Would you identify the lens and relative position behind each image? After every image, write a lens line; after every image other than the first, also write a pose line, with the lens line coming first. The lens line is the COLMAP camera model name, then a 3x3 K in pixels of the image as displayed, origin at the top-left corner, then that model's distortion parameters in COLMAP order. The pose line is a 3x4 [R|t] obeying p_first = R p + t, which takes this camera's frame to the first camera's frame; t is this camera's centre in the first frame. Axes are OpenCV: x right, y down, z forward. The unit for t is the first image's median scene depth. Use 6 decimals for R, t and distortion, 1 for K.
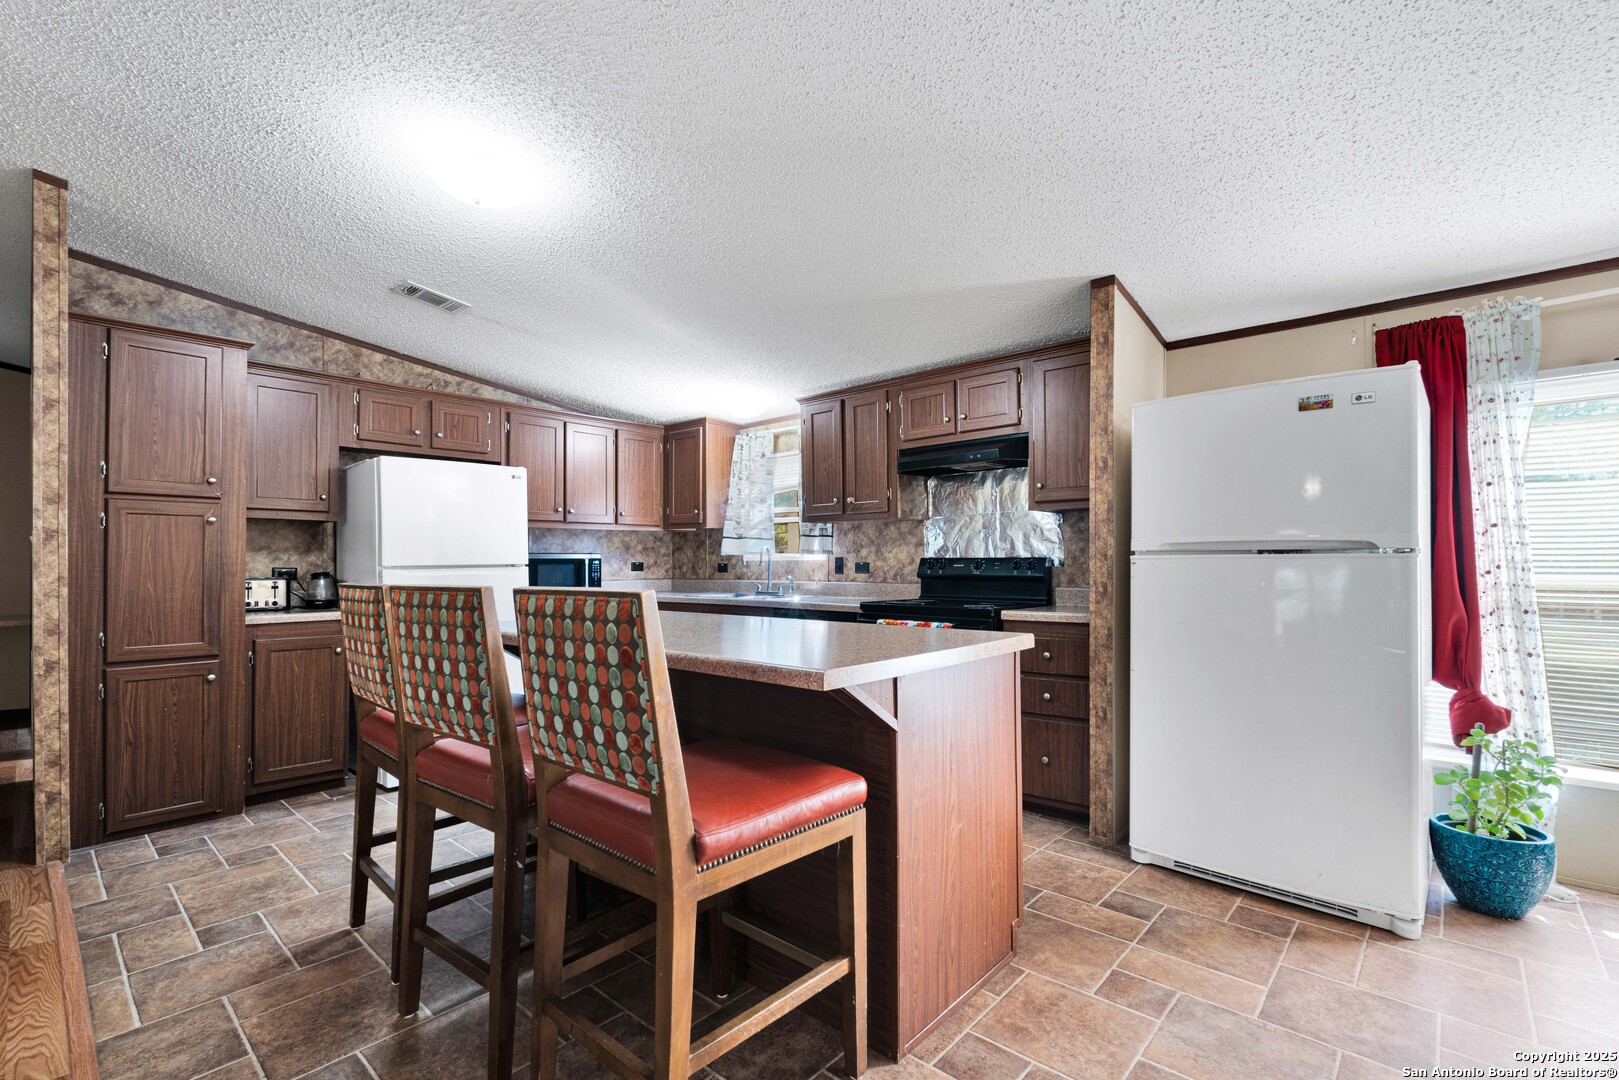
lens RADIAL K [[724.9, 0, 809.5], [0, 724.9, 540.0], [0, 0, 1]] dist [-0.000189, -0.000110]
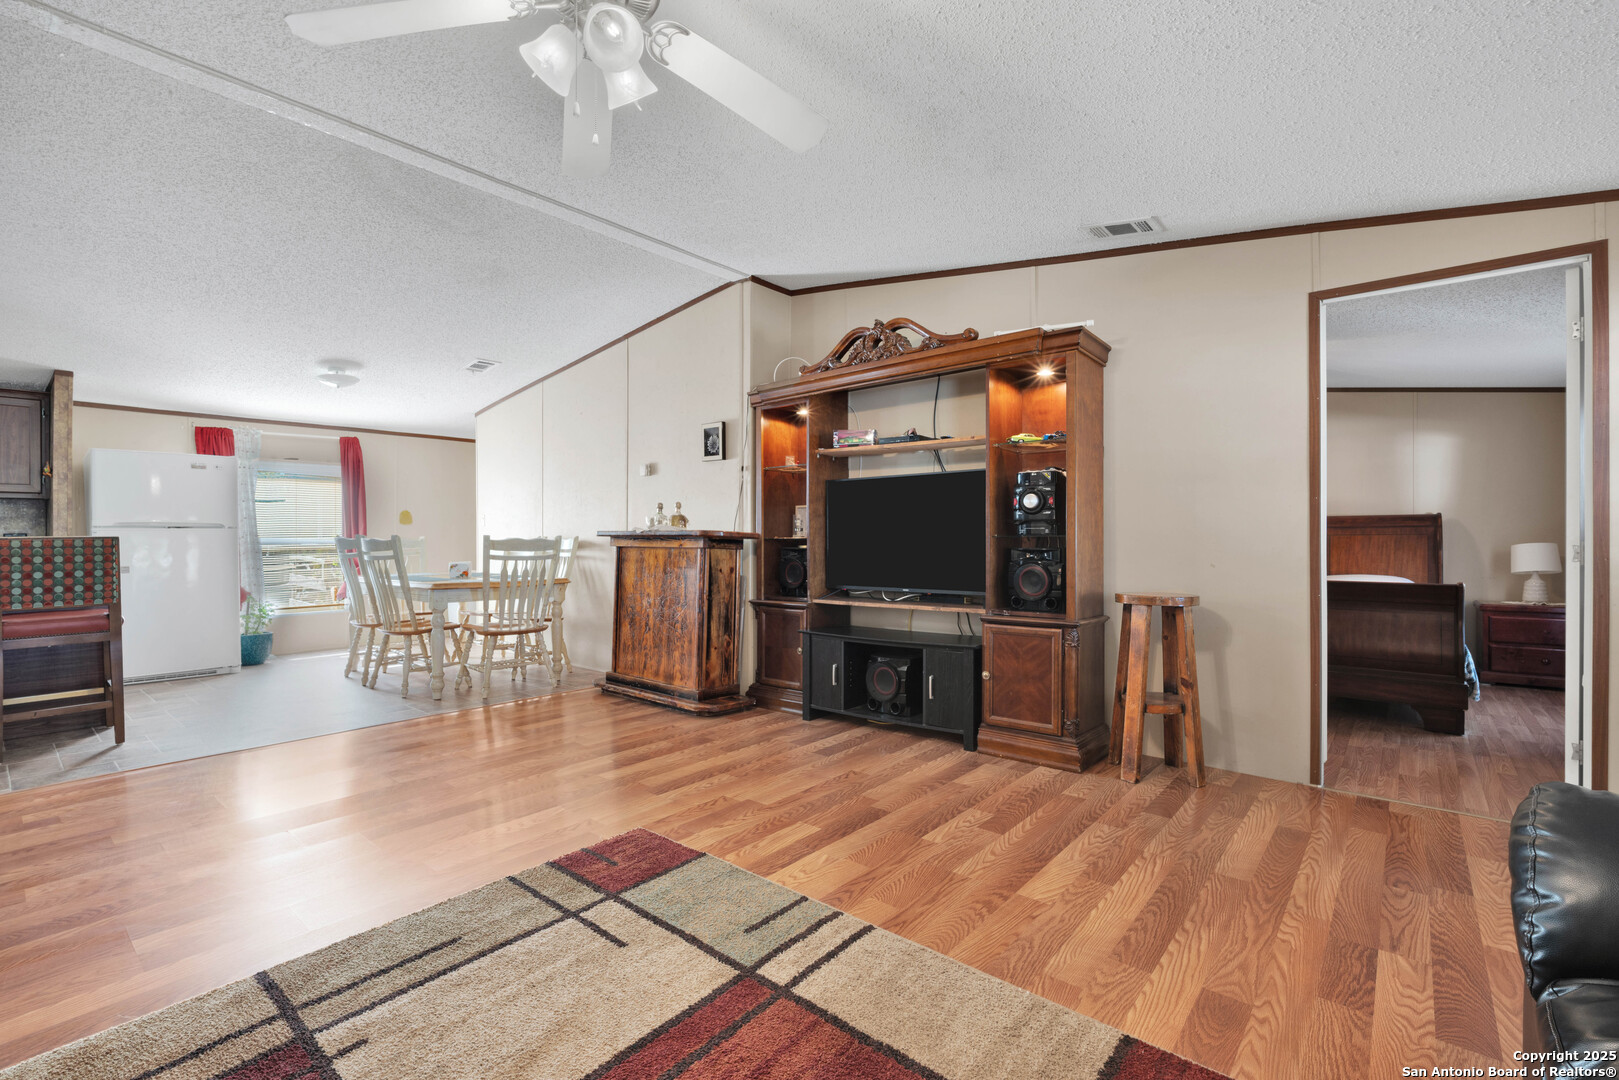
lens RADIAL K [[708.7, 0, 809.5], [0, 708.7, 540.0], [0, 0, 1]] dist [-0.003374, -0.000425]
pose [[-0.028159, 0.002091, 0.999601, -0.932101], [-0.025782, 0.999664, -0.002818, 0.004695], [-0.999271, -0.025851, -0.028095, -0.526322]]
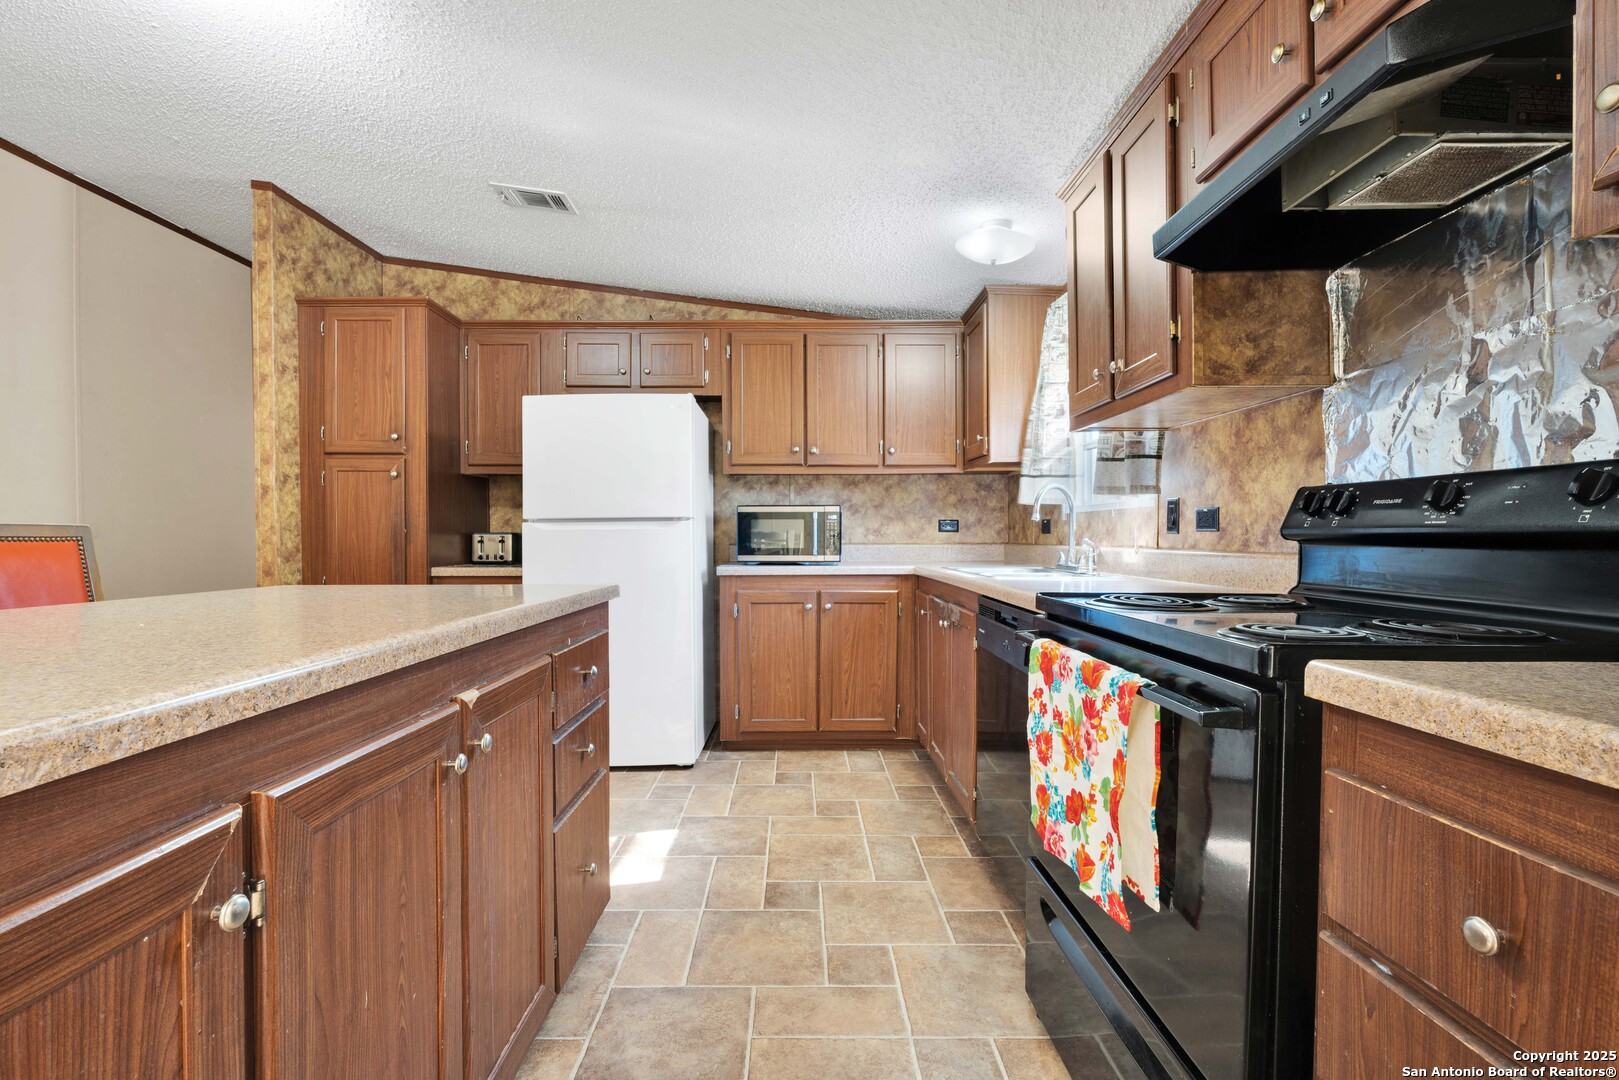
lens RADIAL K [[708.7, 0, 809.5], [0, 708.7, 540.0], [0, 0, 1]] dist [-0.003374, -0.000425]
pose [[0.673379, 0.009424, -0.739238, 0.254158], [0.019084, 0.999364, 0.030123, 0.036143], [0.739051, -0.034392, 0.672771, 0.569518]]
